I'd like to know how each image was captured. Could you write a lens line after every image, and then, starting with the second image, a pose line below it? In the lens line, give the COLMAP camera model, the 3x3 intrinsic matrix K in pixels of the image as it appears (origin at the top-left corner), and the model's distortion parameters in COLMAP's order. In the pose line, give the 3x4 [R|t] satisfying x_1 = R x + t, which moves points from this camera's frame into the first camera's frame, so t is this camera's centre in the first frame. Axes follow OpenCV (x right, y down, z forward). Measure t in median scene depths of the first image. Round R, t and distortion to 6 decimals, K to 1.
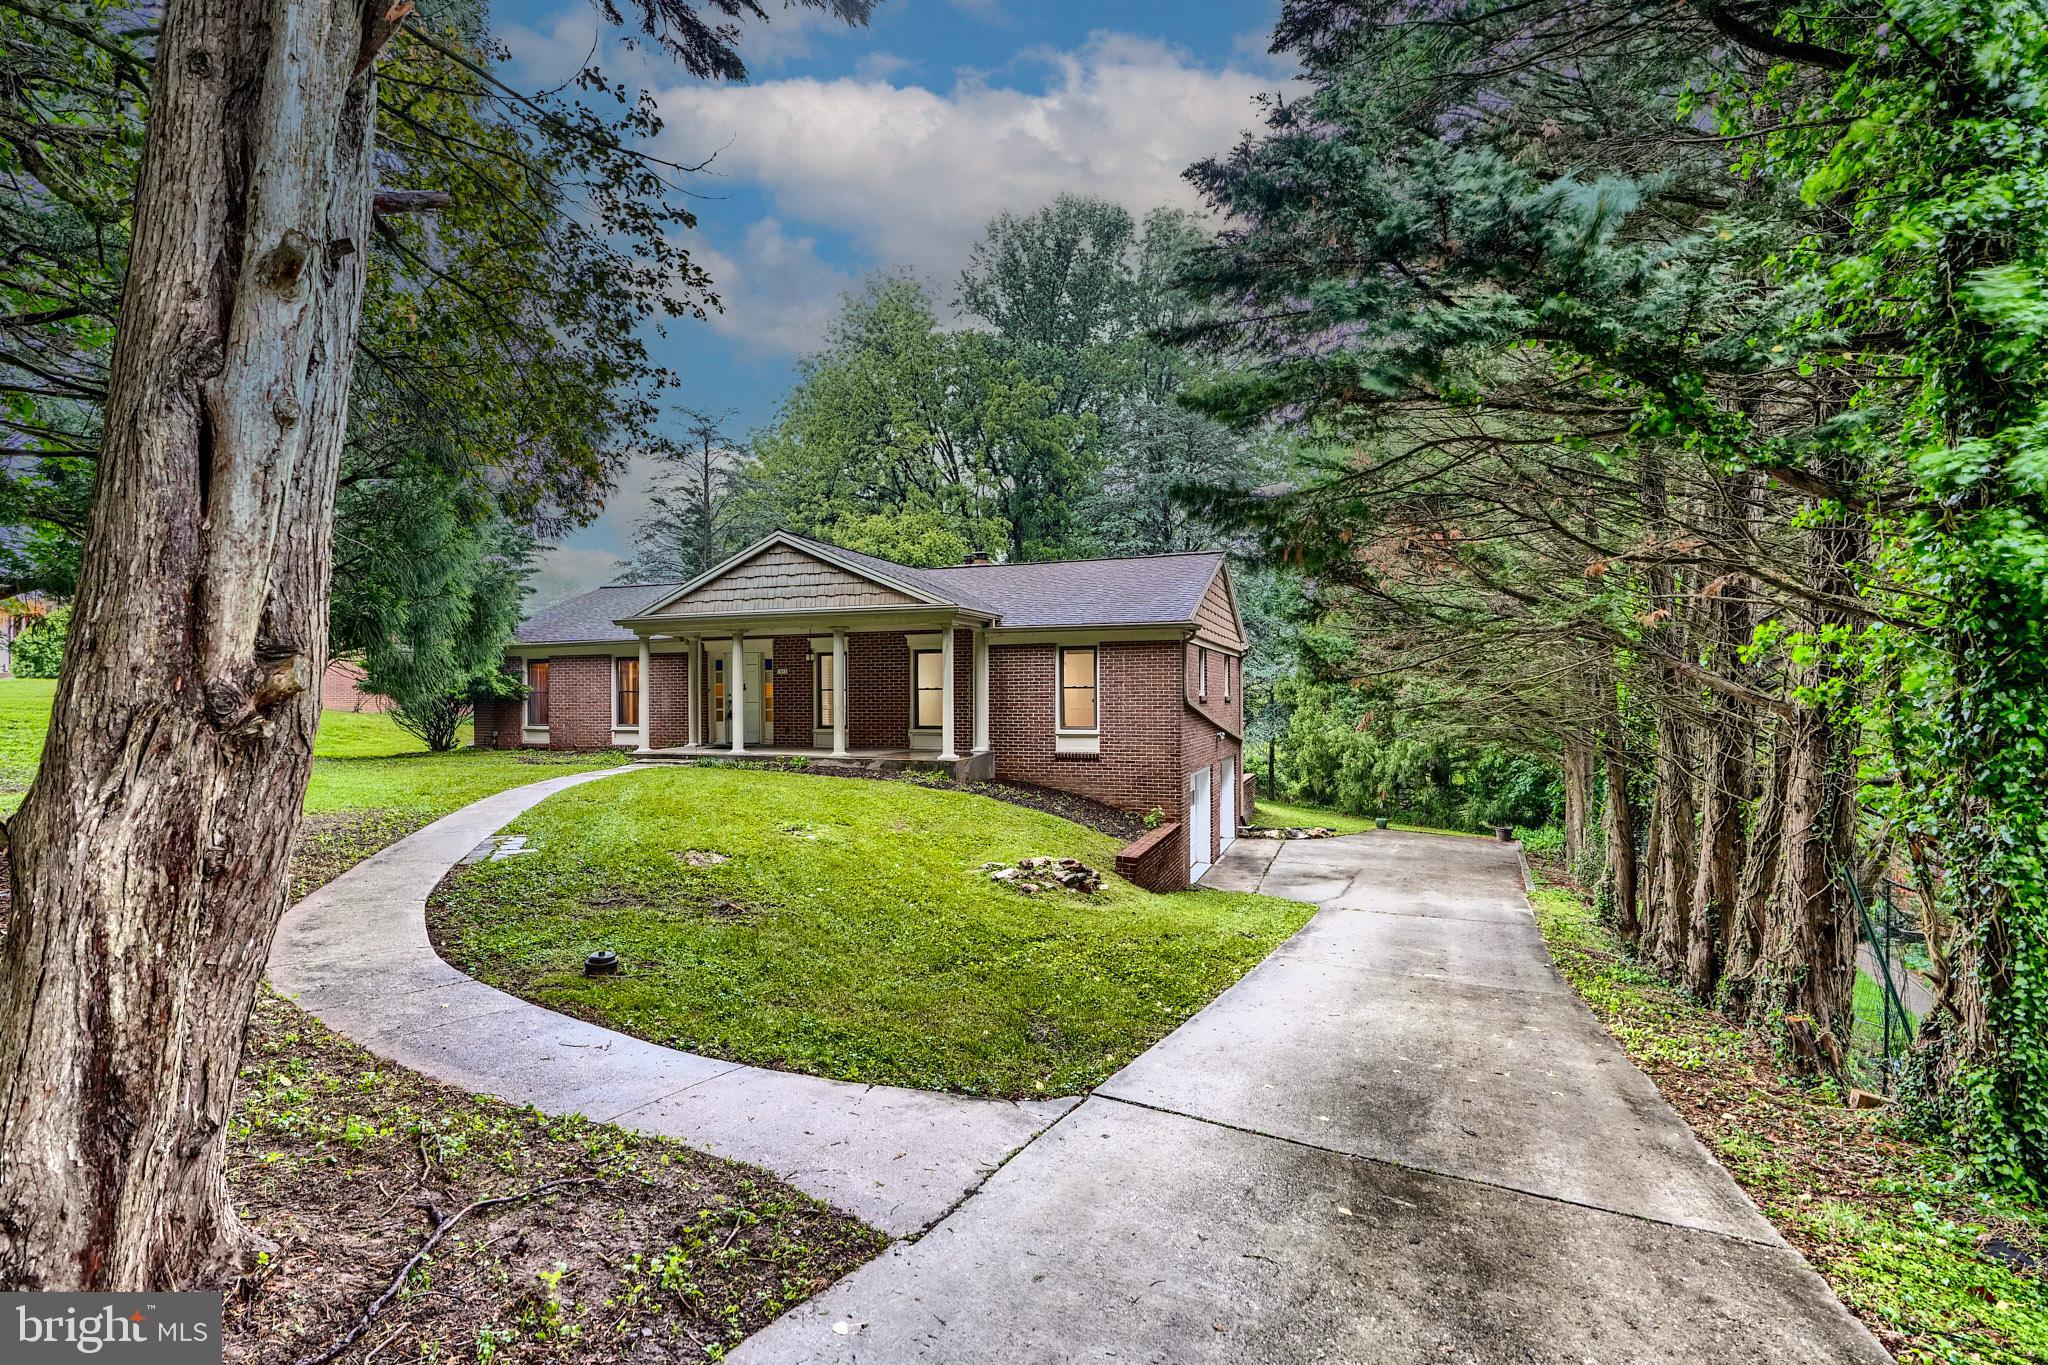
lens RADIAL K [[932.5, 0, 1030.5], [0, 932.5, 694.3], [0, 0, 1]] dist [-0.008242, -0.000078]
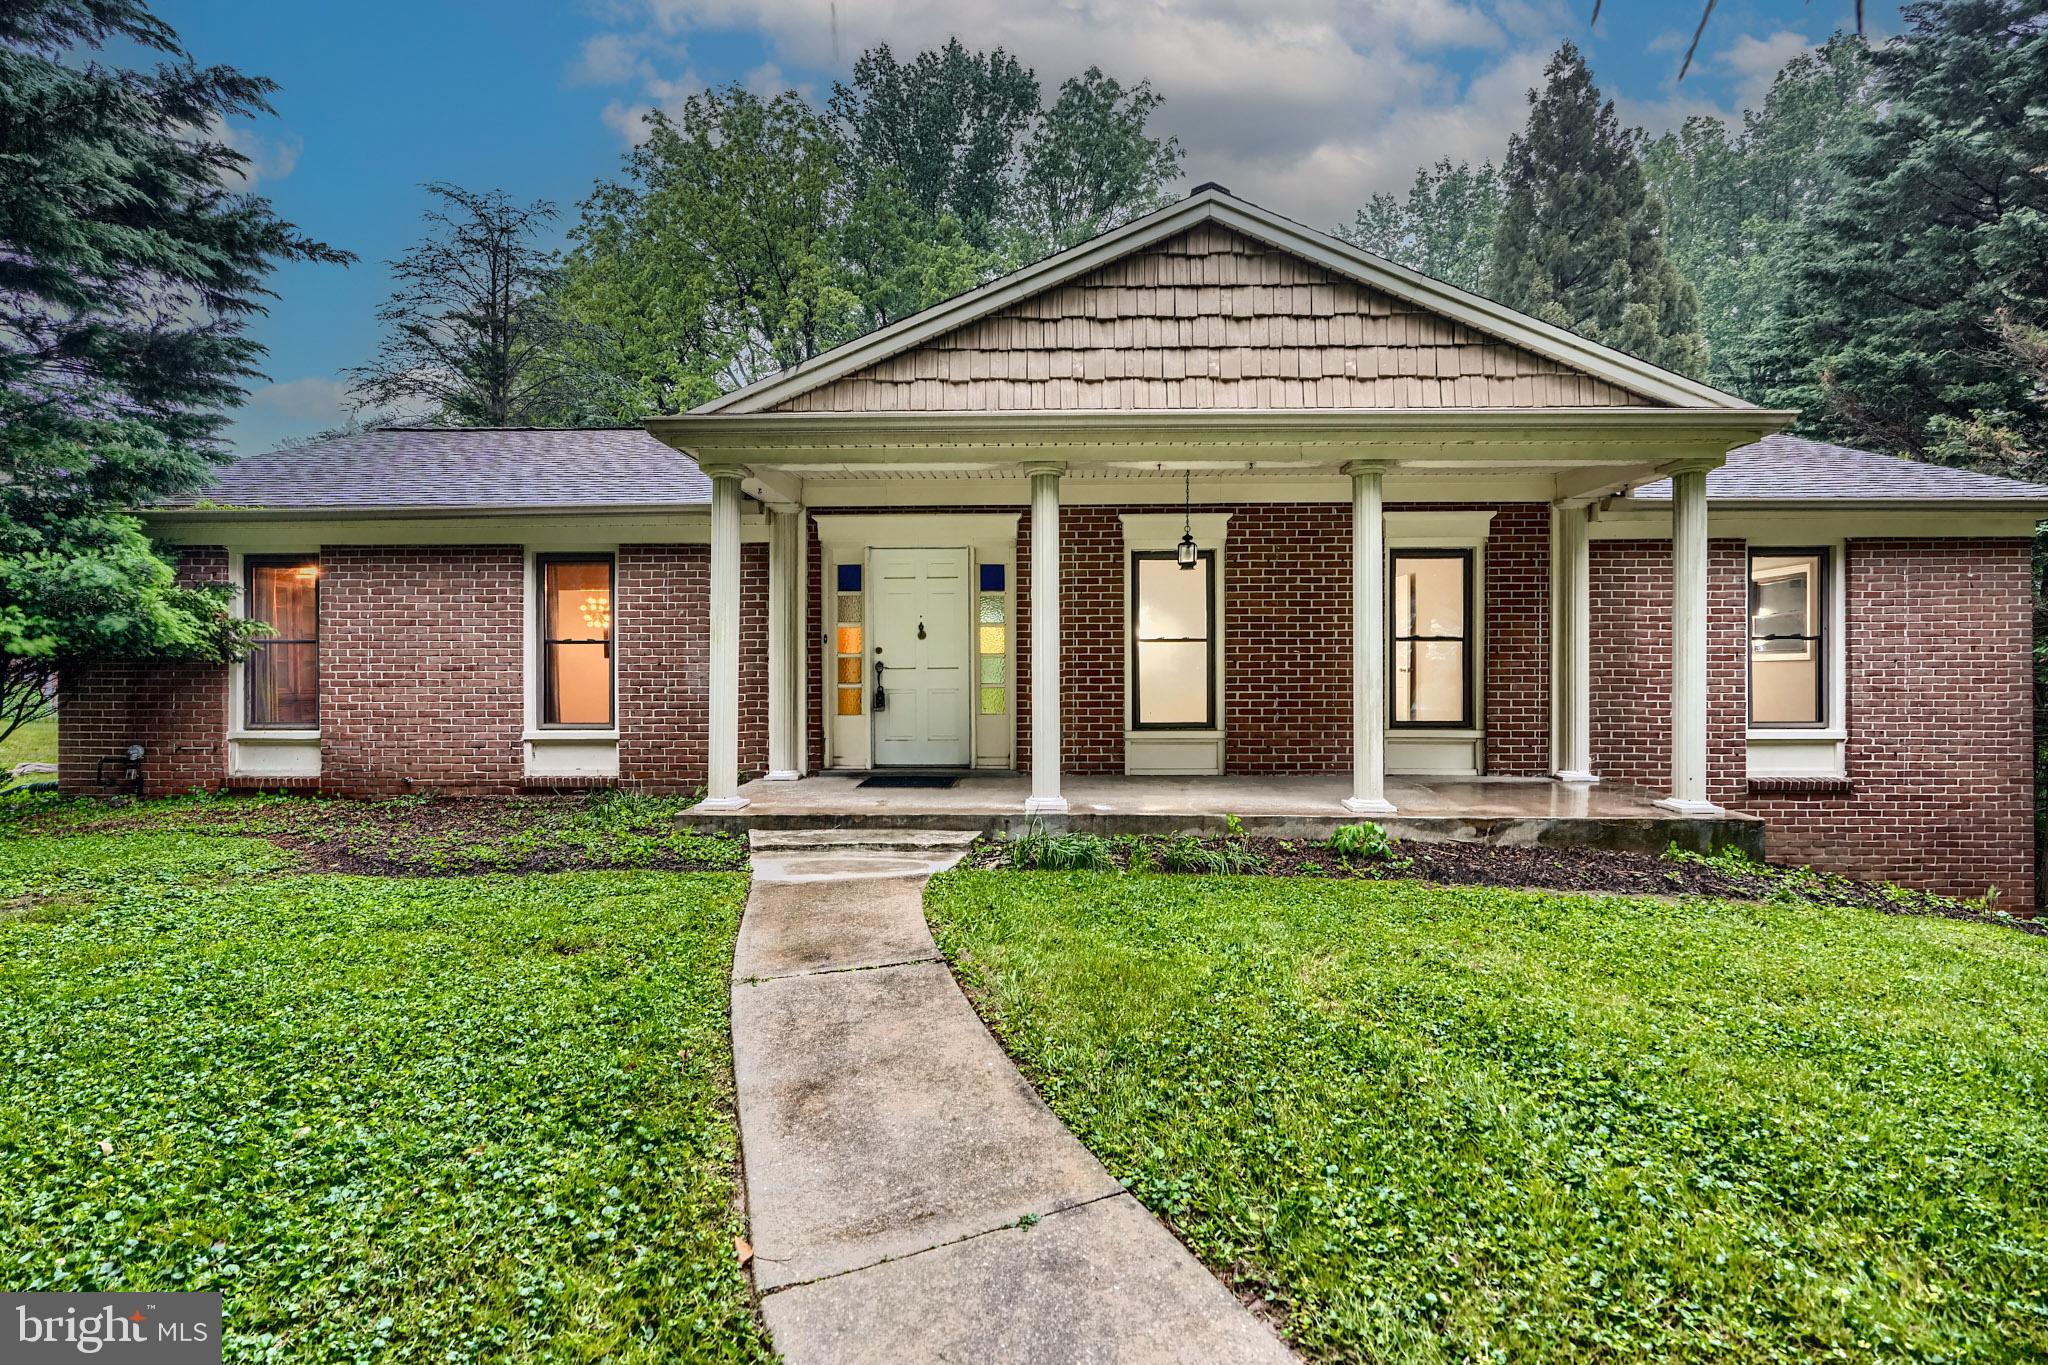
lens RADIAL K [[915.0, 0, 1024.0], [0, 915.0, 682.5], [0, 0, 1]] dist [0.001655, 0.000265]
pose [[0.947409, 0.002817, 0.320014, -0.378629], [-0.004201, 0.999985, 0.003635, 0.012229], [-0.319999, -0.004789, 0.947406, 0.574842]]
